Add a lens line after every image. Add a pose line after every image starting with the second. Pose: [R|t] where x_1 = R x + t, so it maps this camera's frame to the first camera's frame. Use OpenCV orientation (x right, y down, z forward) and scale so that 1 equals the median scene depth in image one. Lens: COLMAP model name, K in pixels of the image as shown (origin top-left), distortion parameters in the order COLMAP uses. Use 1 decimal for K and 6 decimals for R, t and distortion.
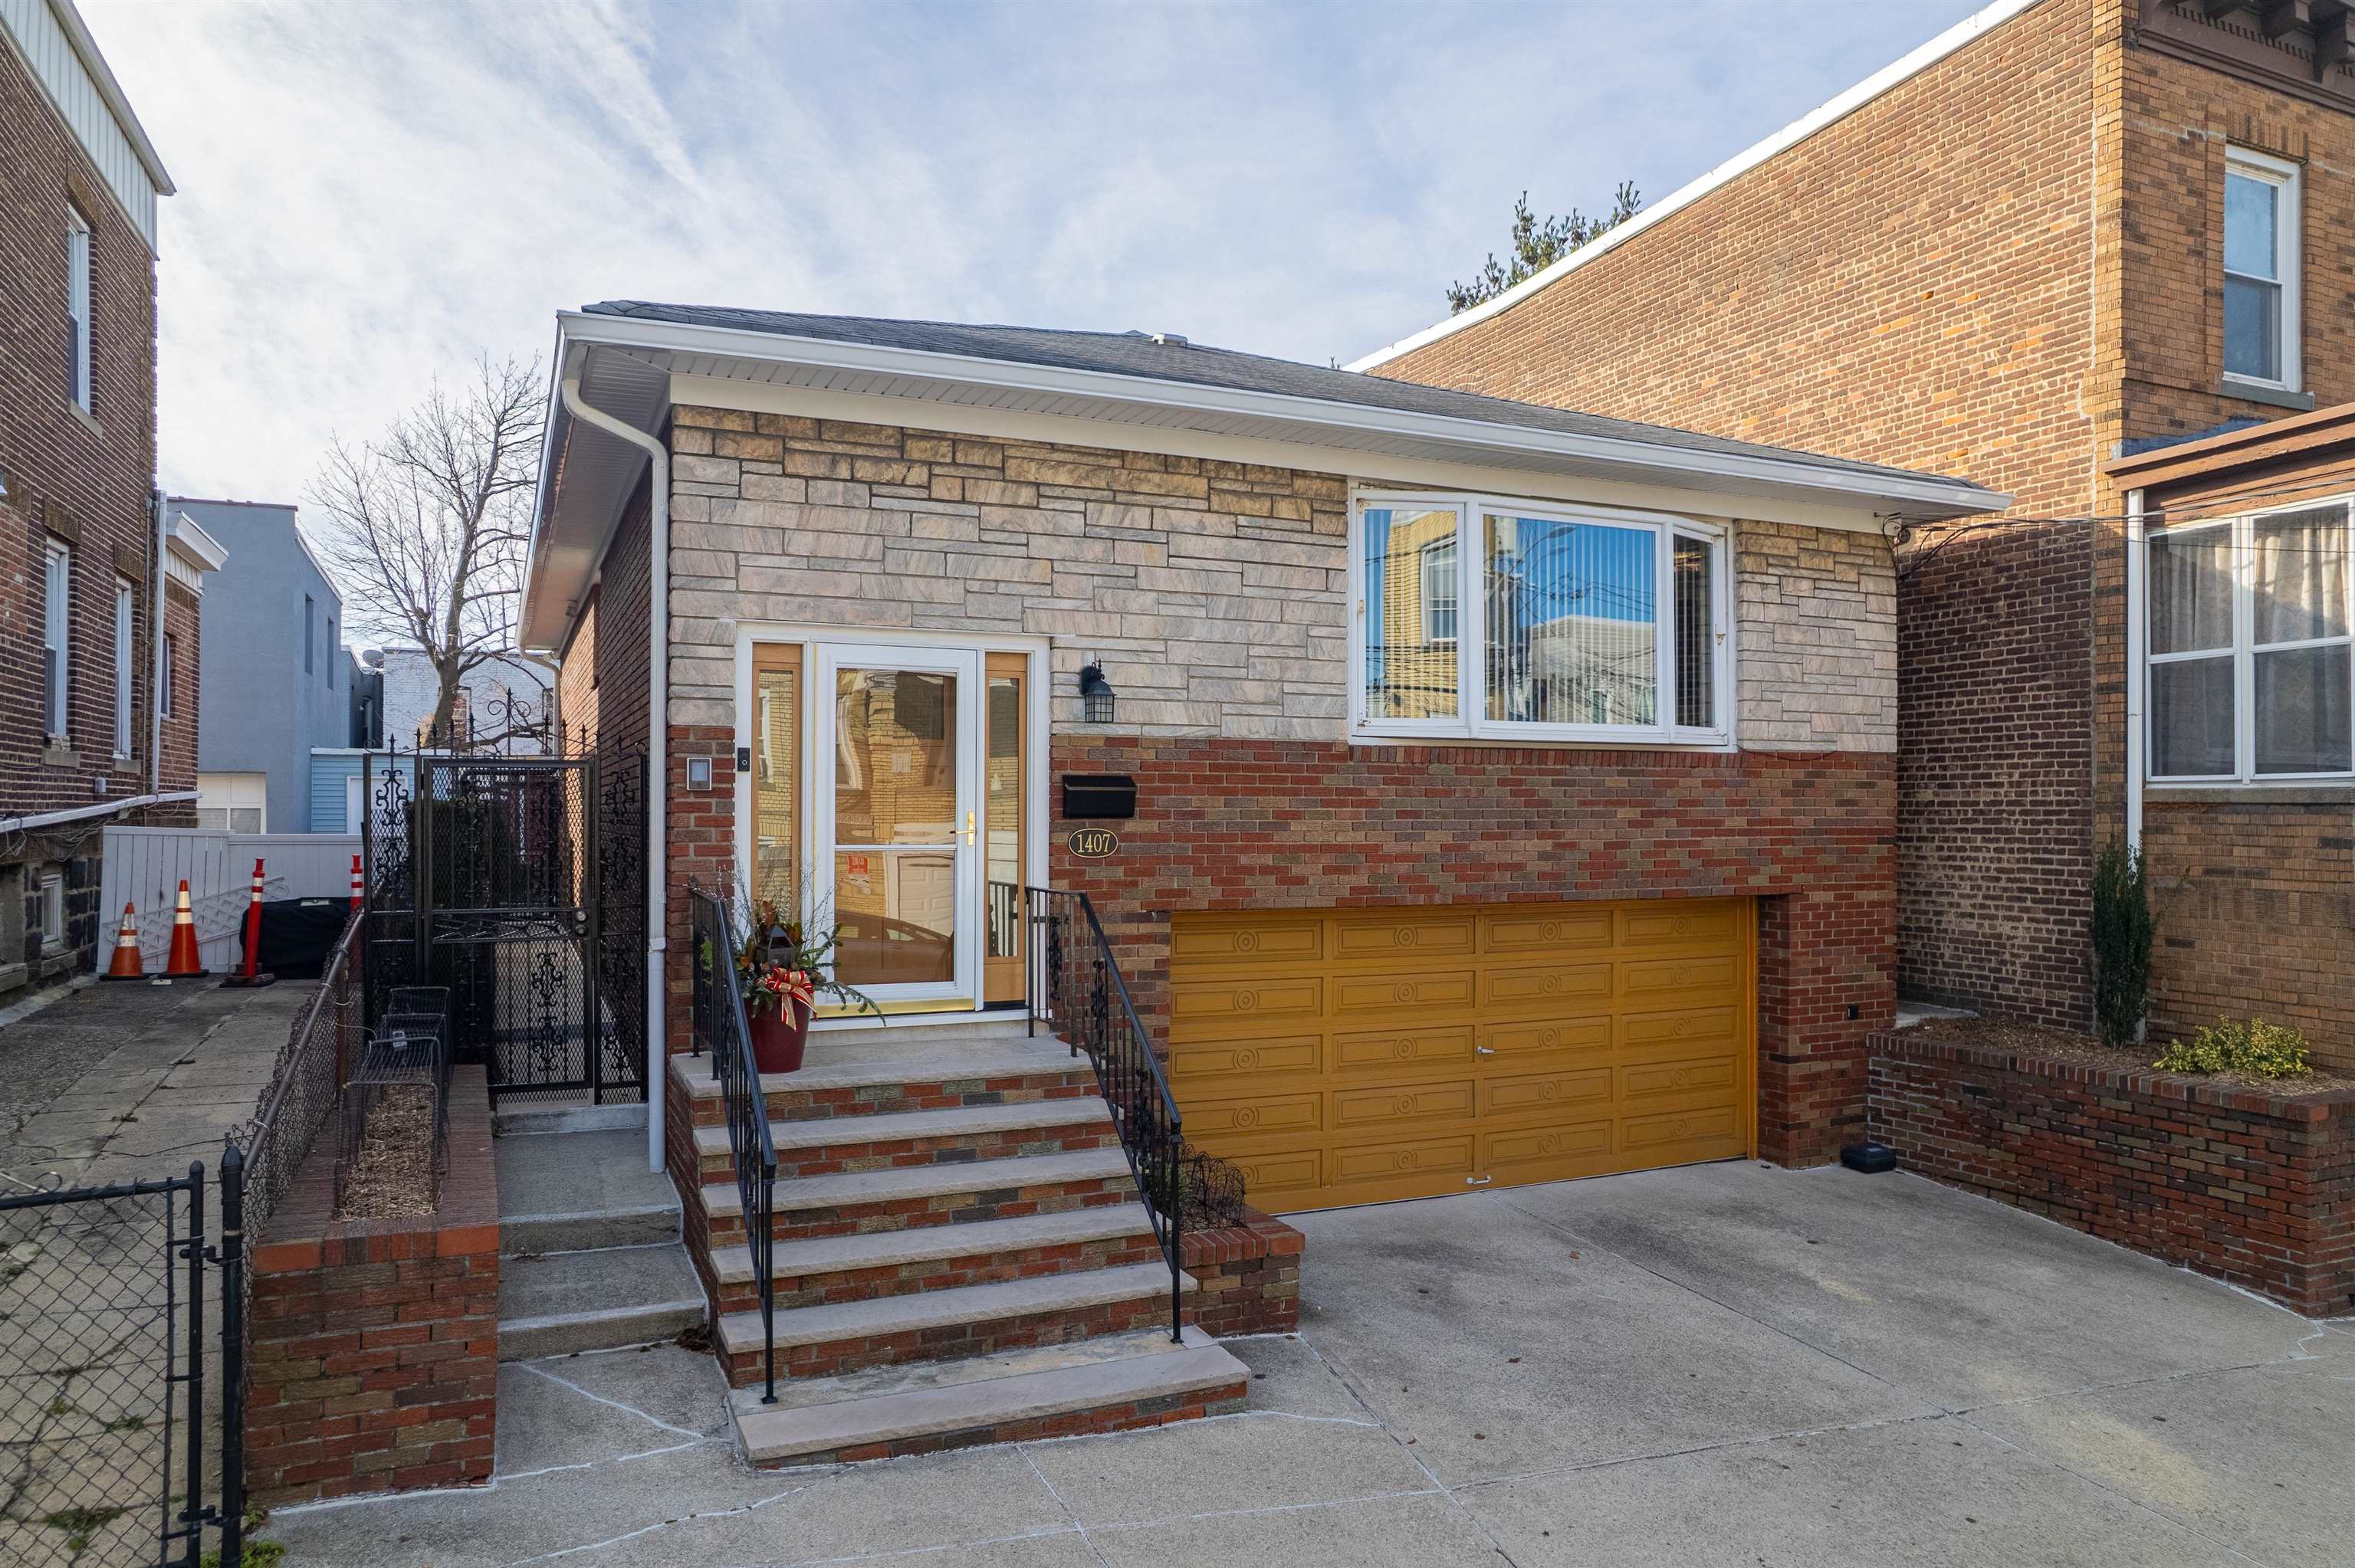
lens RADIAL K [[1513.5, 0, 1173.1], [0, 1513.5, 819.7], [0, 0, 1]] dist [-0.079275, 0.071286]
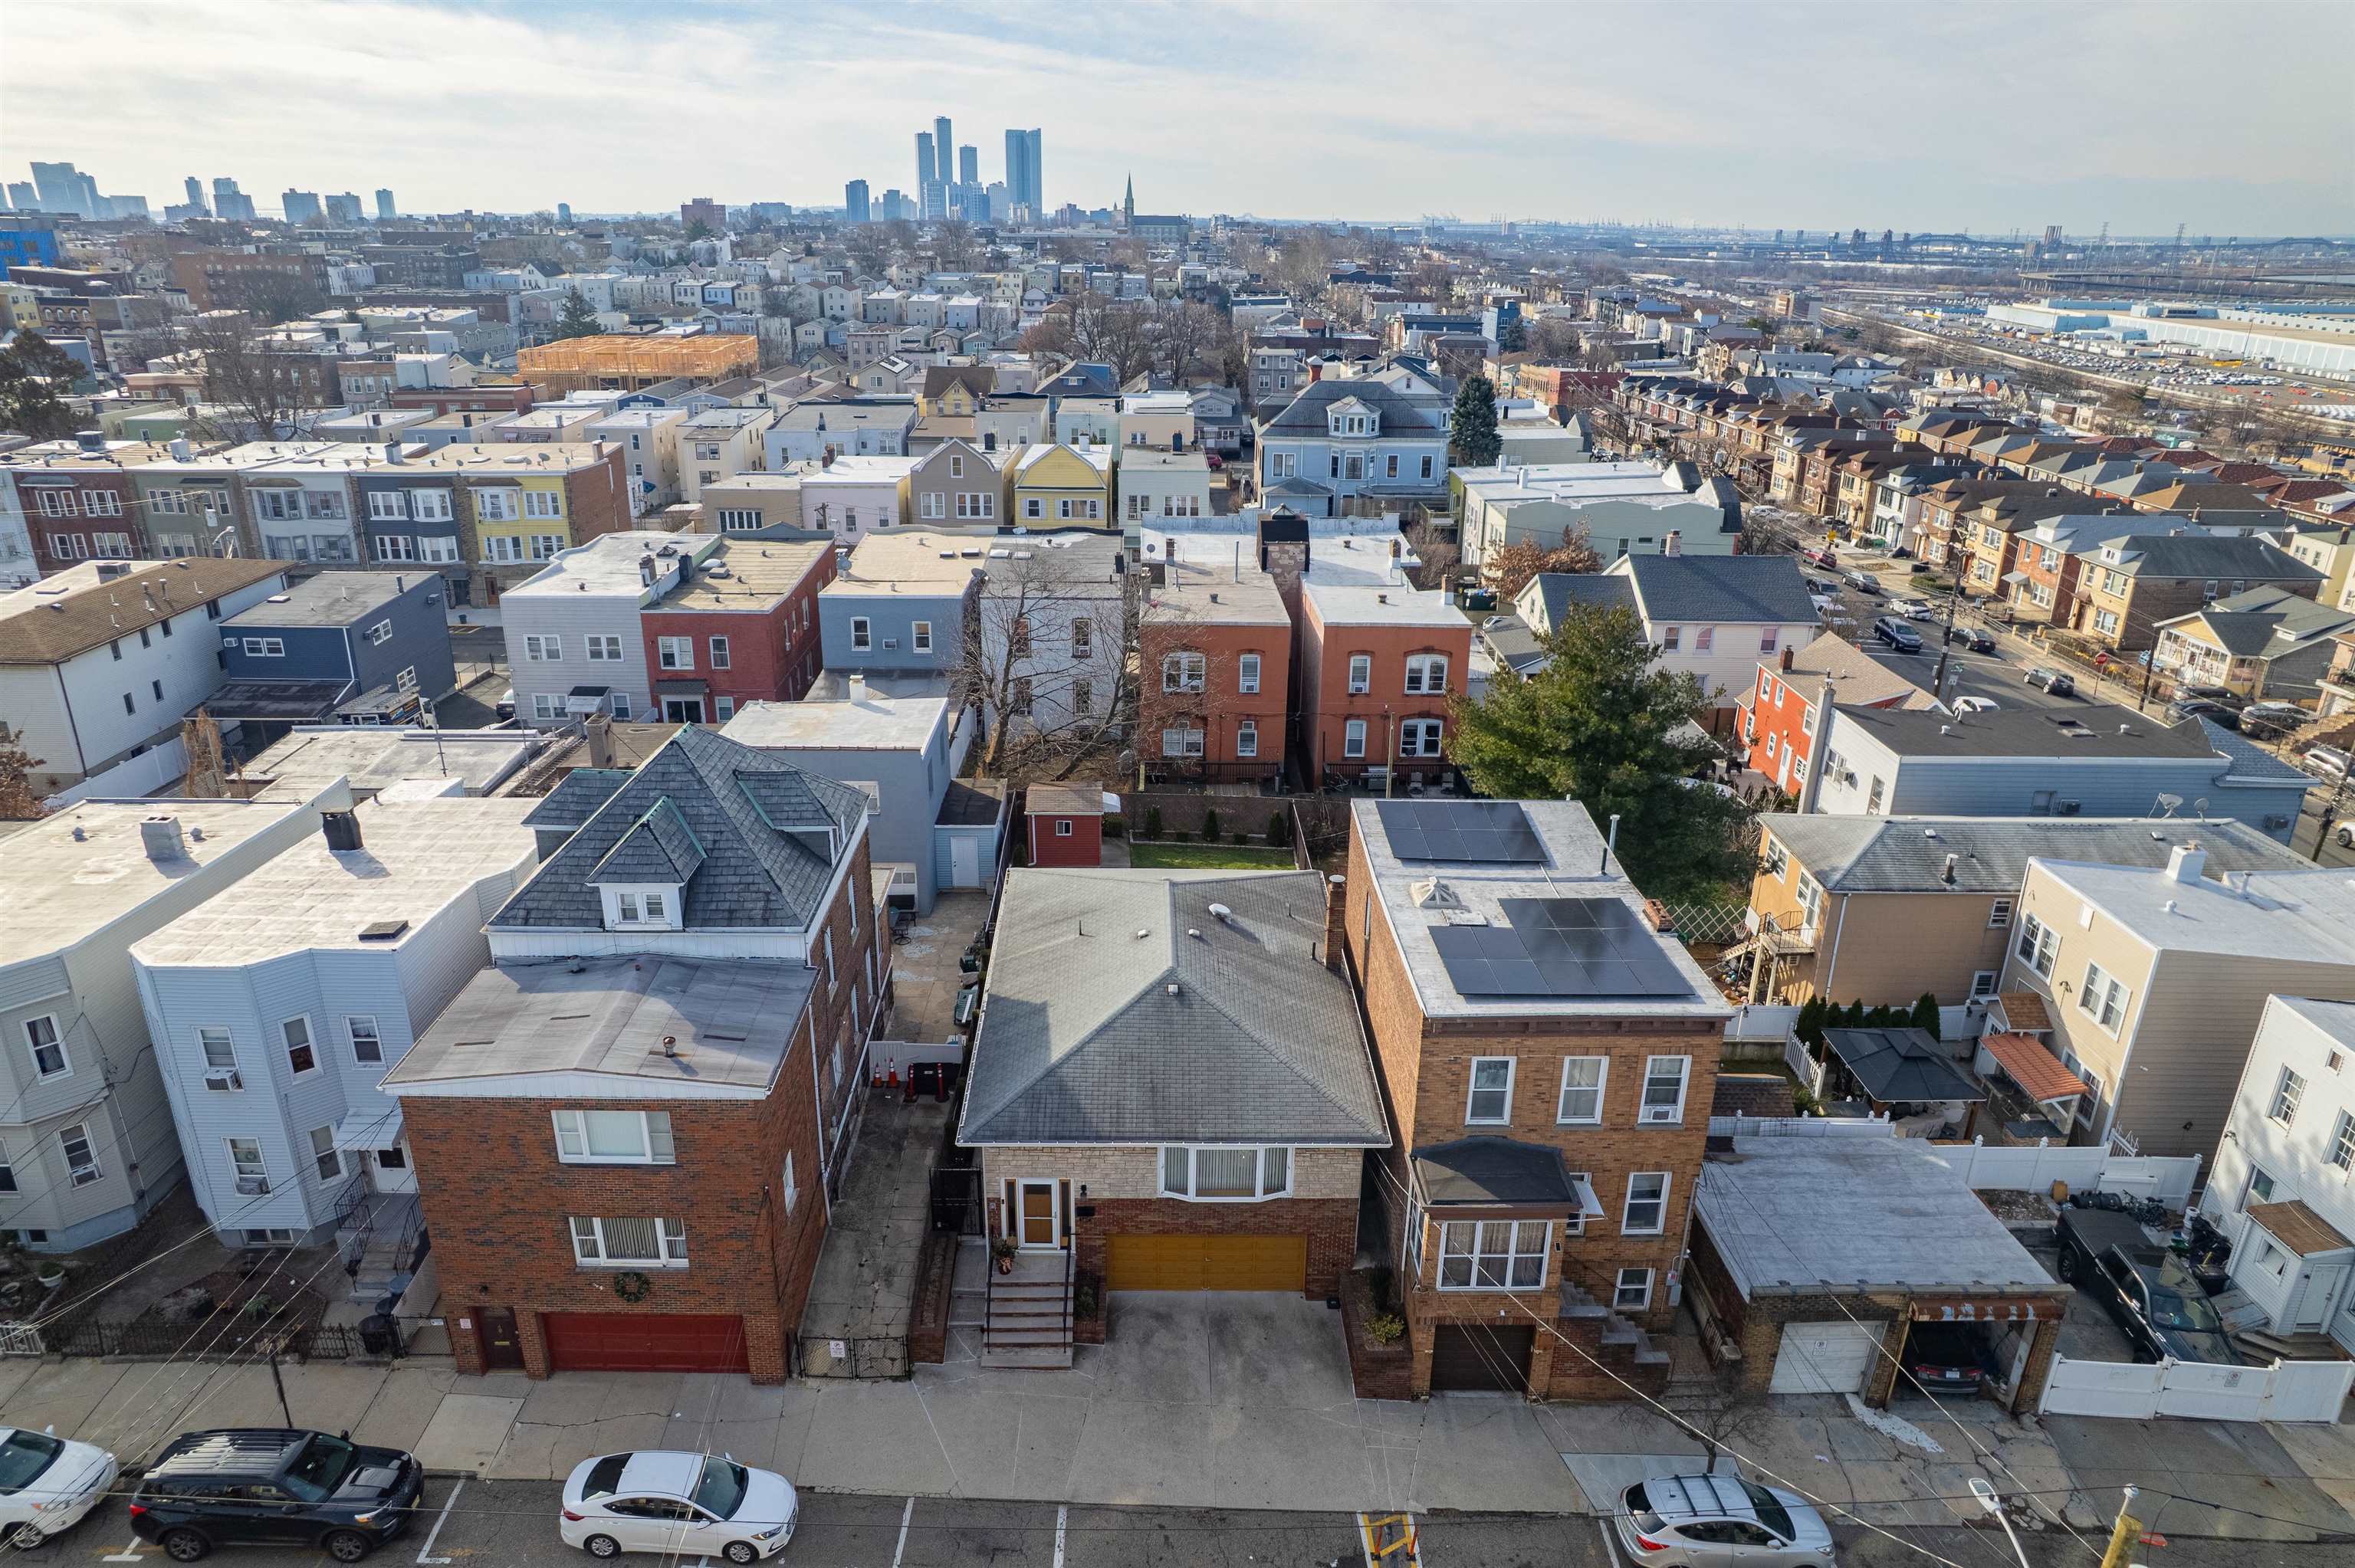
lens RADIAL K [[1513.5, 0, 1171.7], [0, 1513.5, 800.3], [0, 0, 1]] dist [-0.079275, 0.071286]
pose [[0.919848, 0.153181, -0.361130, 1.376857], [-0.013134, 0.932116, 0.361922, -2.376636], [0.392054, -0.328171, 0.859417, -1.934510]]
